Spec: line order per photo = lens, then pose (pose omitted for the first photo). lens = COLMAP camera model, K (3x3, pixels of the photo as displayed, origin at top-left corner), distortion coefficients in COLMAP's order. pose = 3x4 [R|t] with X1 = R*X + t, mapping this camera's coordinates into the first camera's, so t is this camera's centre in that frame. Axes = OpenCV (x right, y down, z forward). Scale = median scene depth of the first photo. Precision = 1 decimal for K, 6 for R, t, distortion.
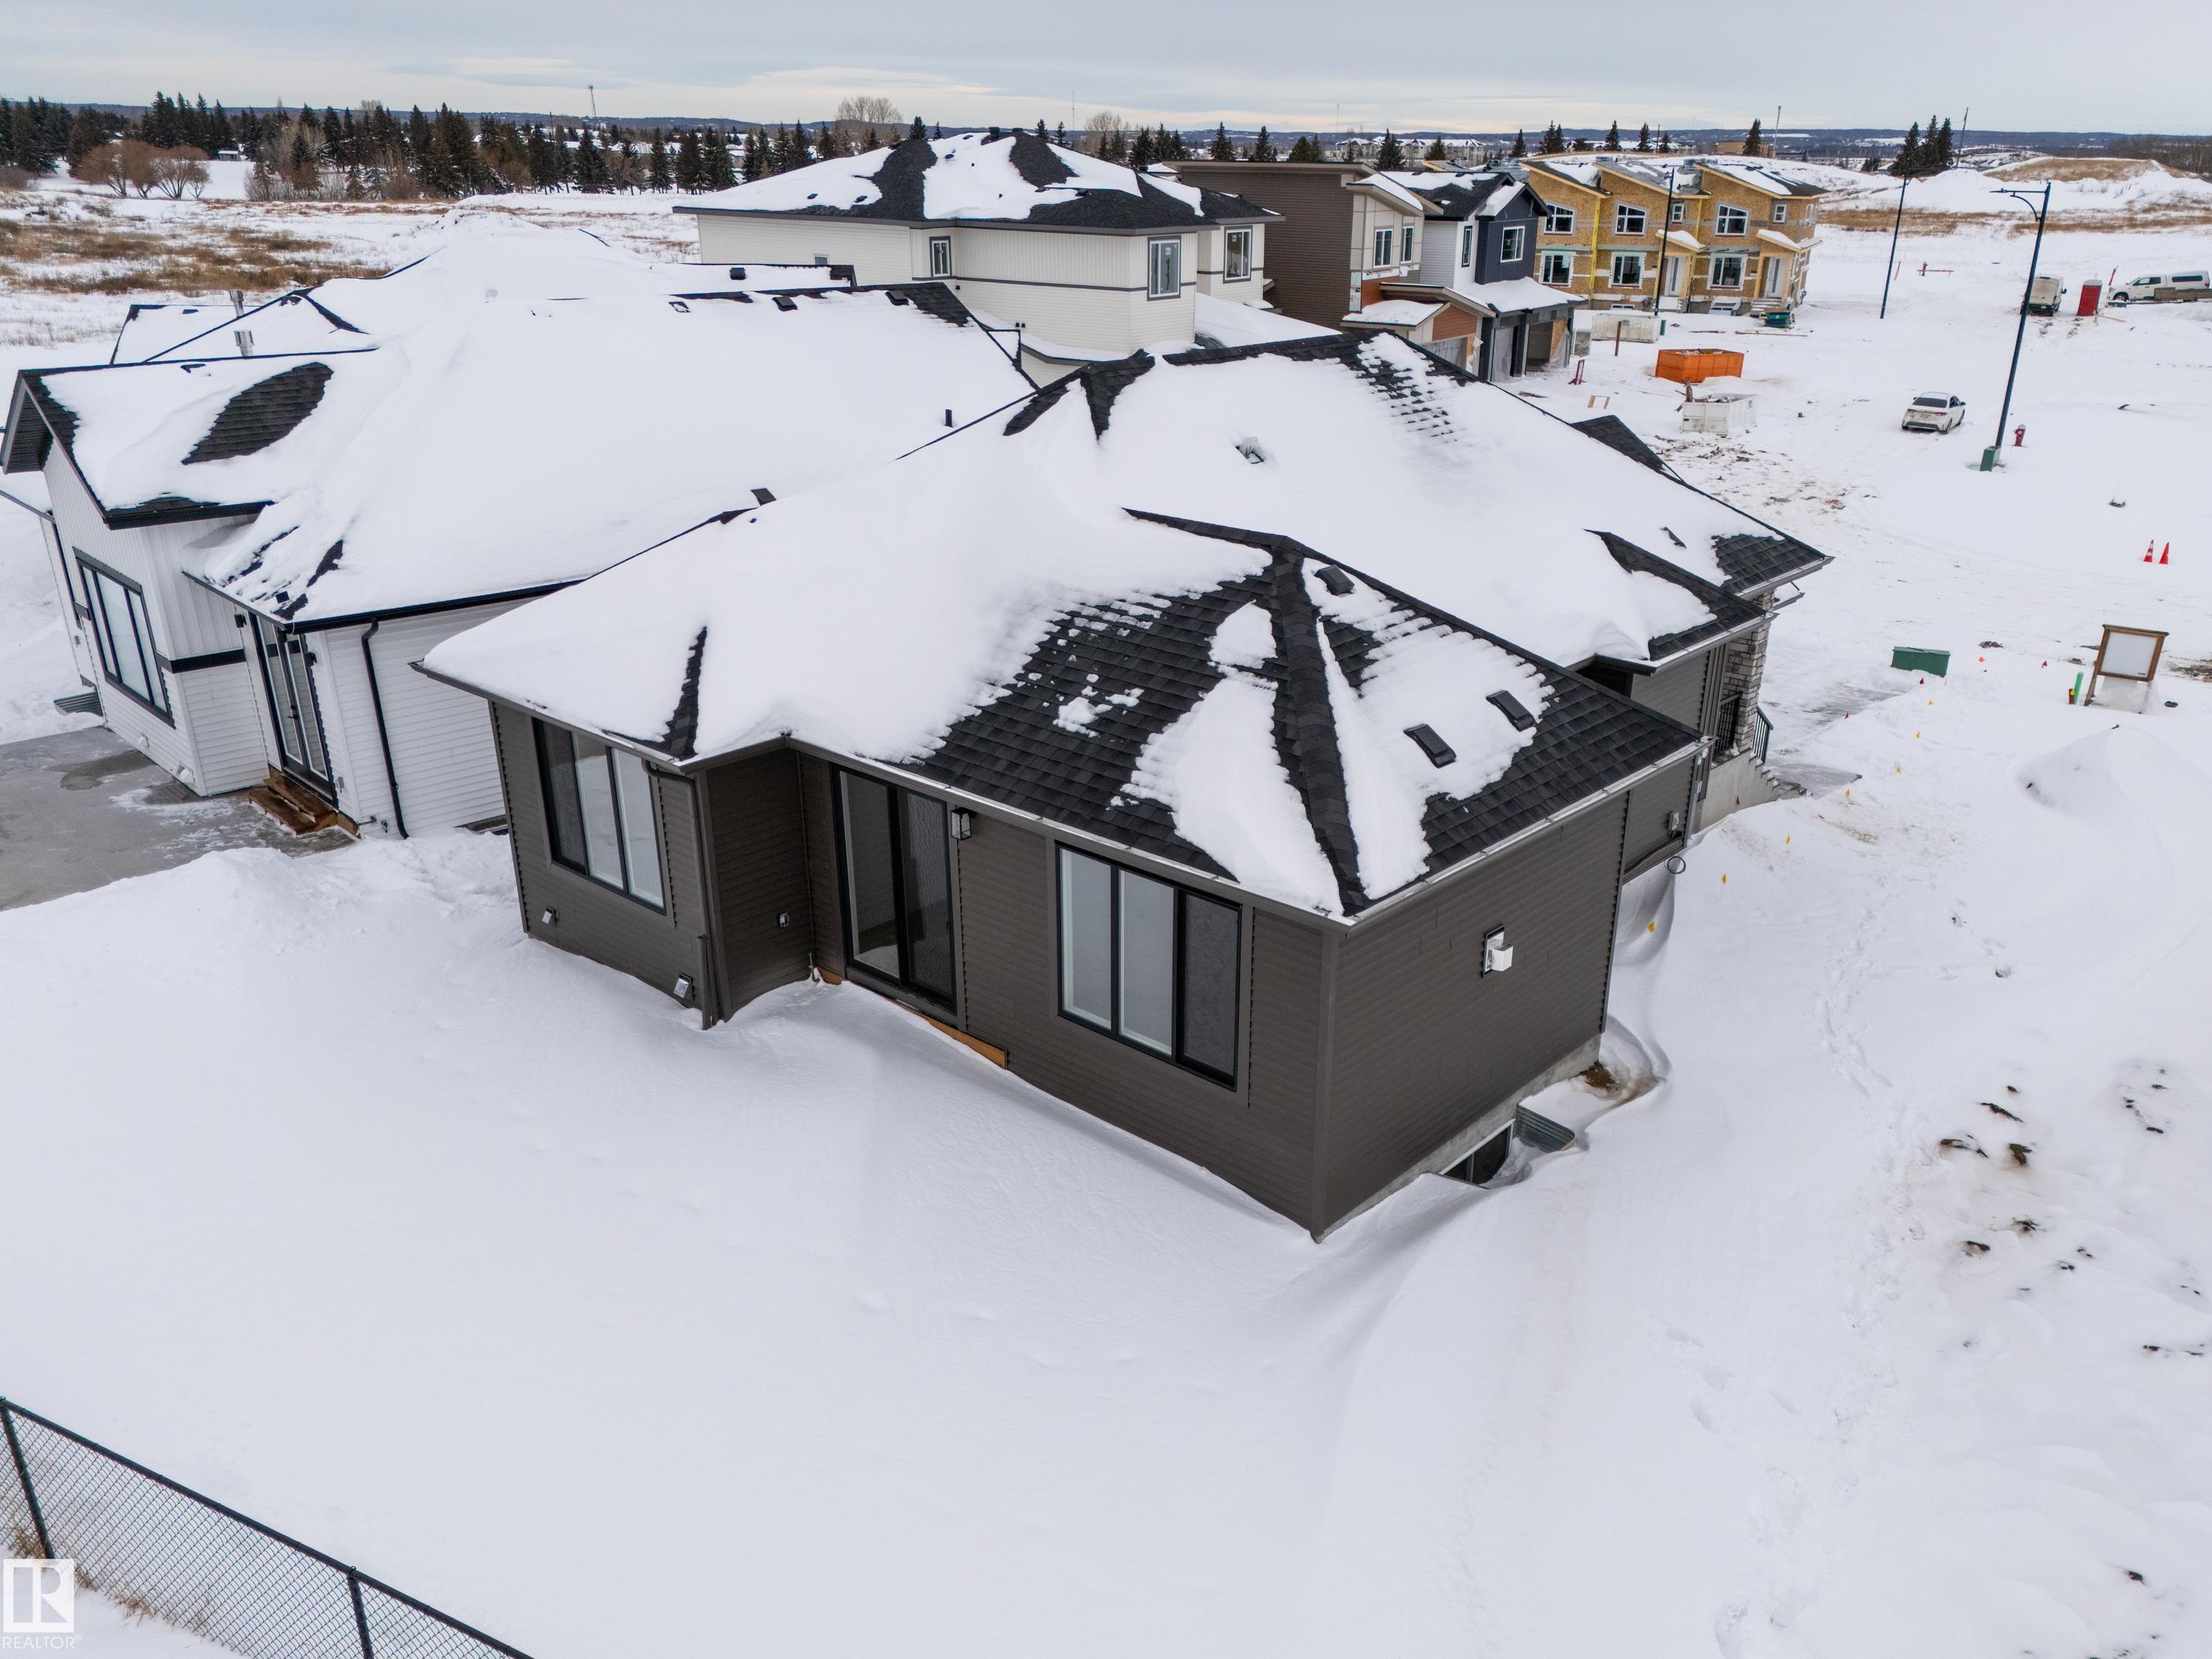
lens RADIAL K [[1668.7, 0, 1075.3], [0, 1668.7, 901.2], [0, 0, 1]] dist [0.064941, -0.038402]
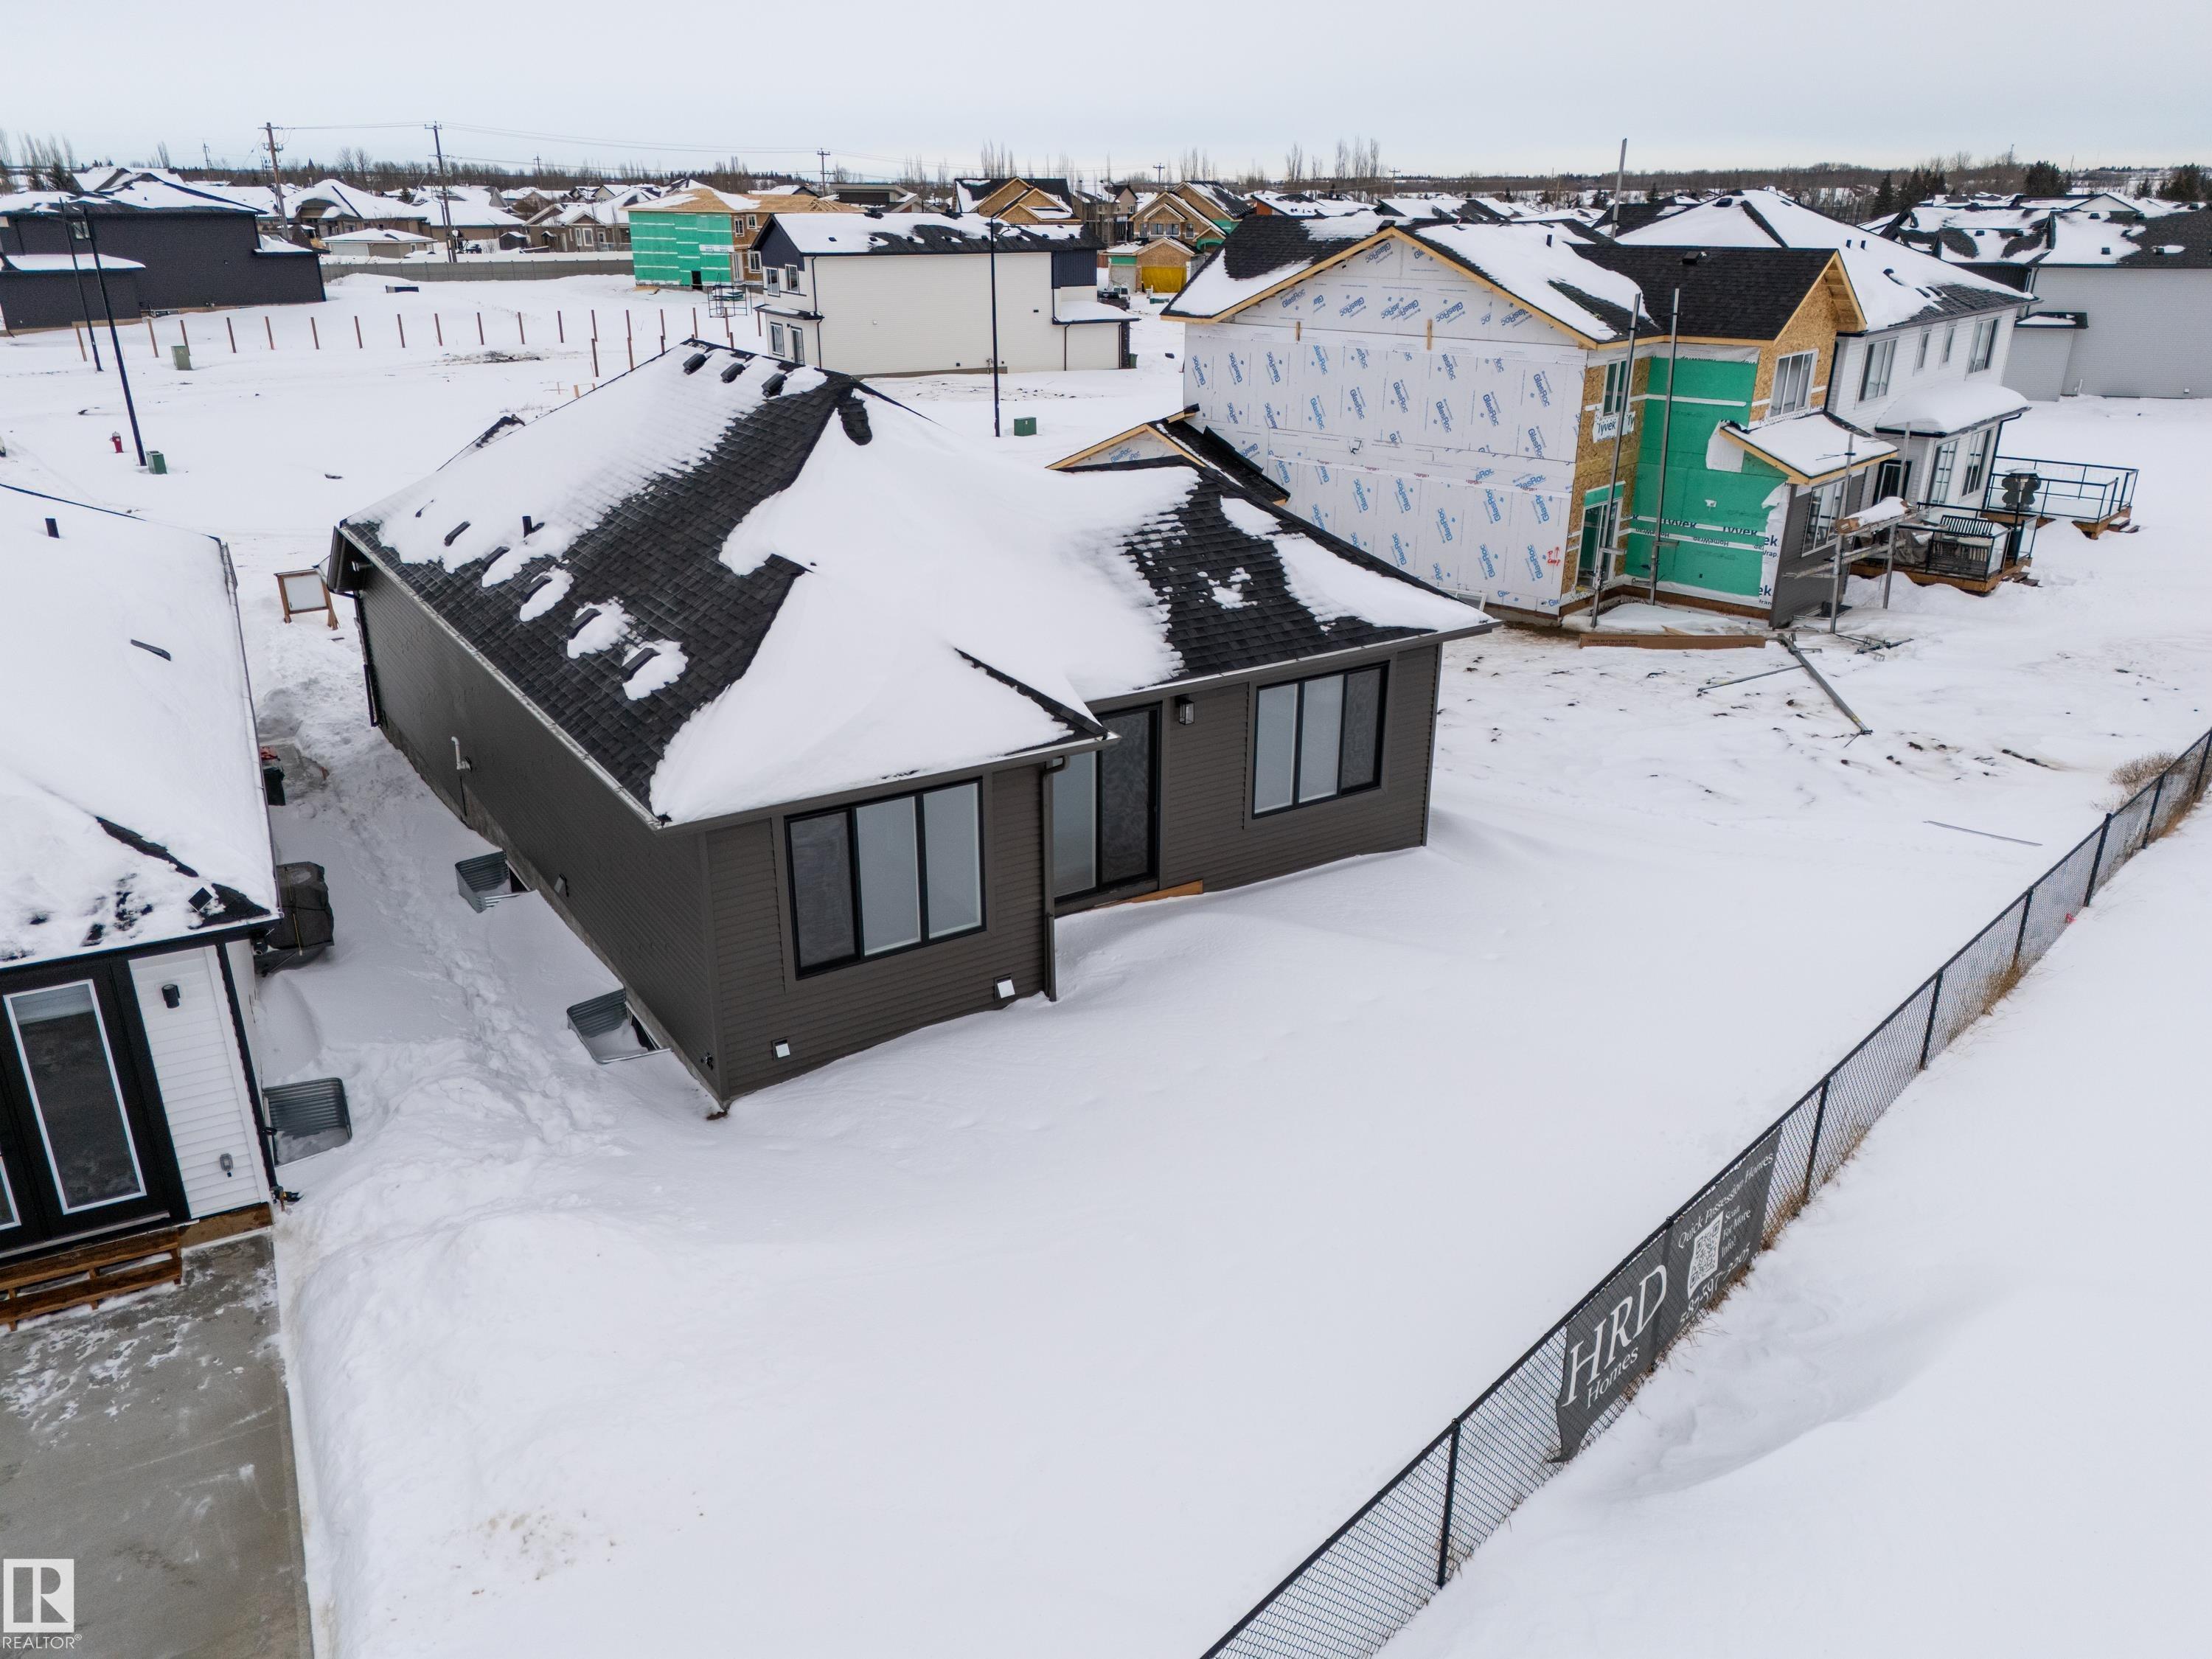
lens RADIAL K [[1668.7, 0, 1051.5], [0, 1668.7, 886.6], [0, 0, 1]] dist [0.064941, -0.038402]
pose [[0.276678, -0.383063, 0.881313, -0.857773], [0.395903, 0.881104, 0.258683, -0.201849], [-0.875620, 0.277342, 0.395438, 0.415619]]
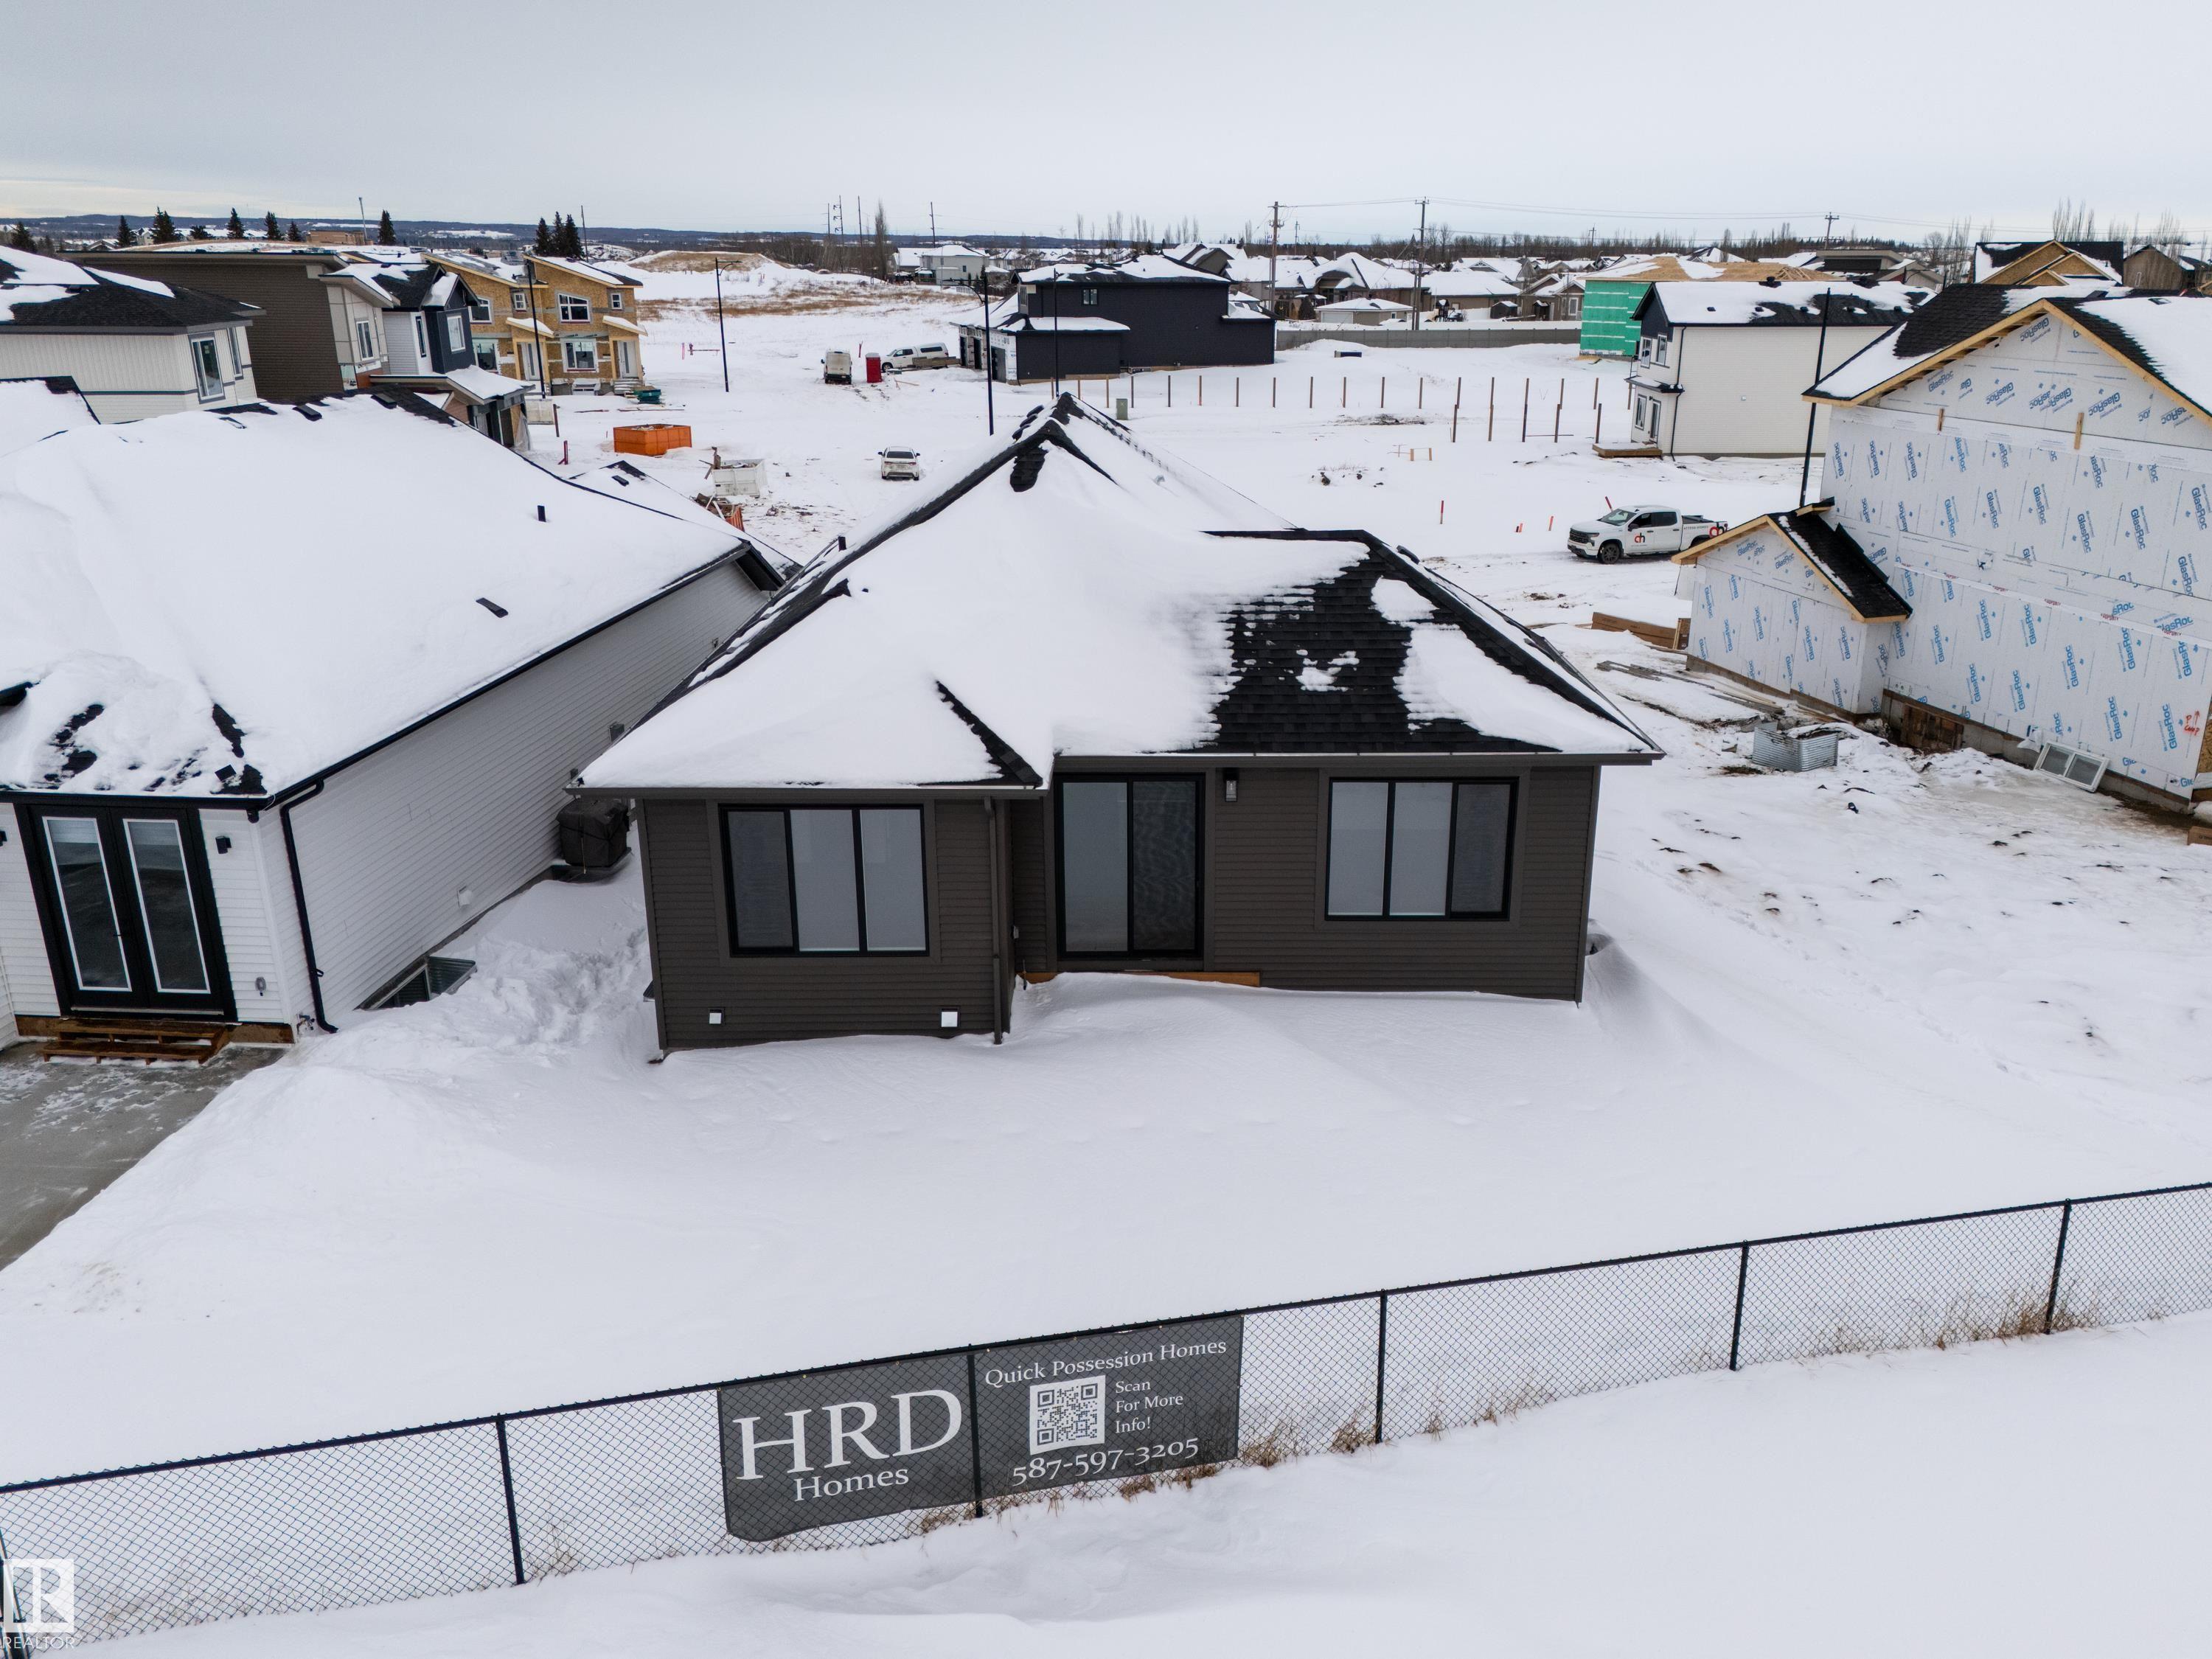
lens RADIAL K [[1735.4, 0, 1073.6], [0, 1735.4, 866.0], [0, 0, 1]] dist [0.058045, -0.019590]
pose [[0.753957, -0.227450, 0.616291, -0.636231], [0.272763, 0.961846, 0.021288, -0.033990], [-0.597619, 0.152051, 0.787231, 0.052775]]
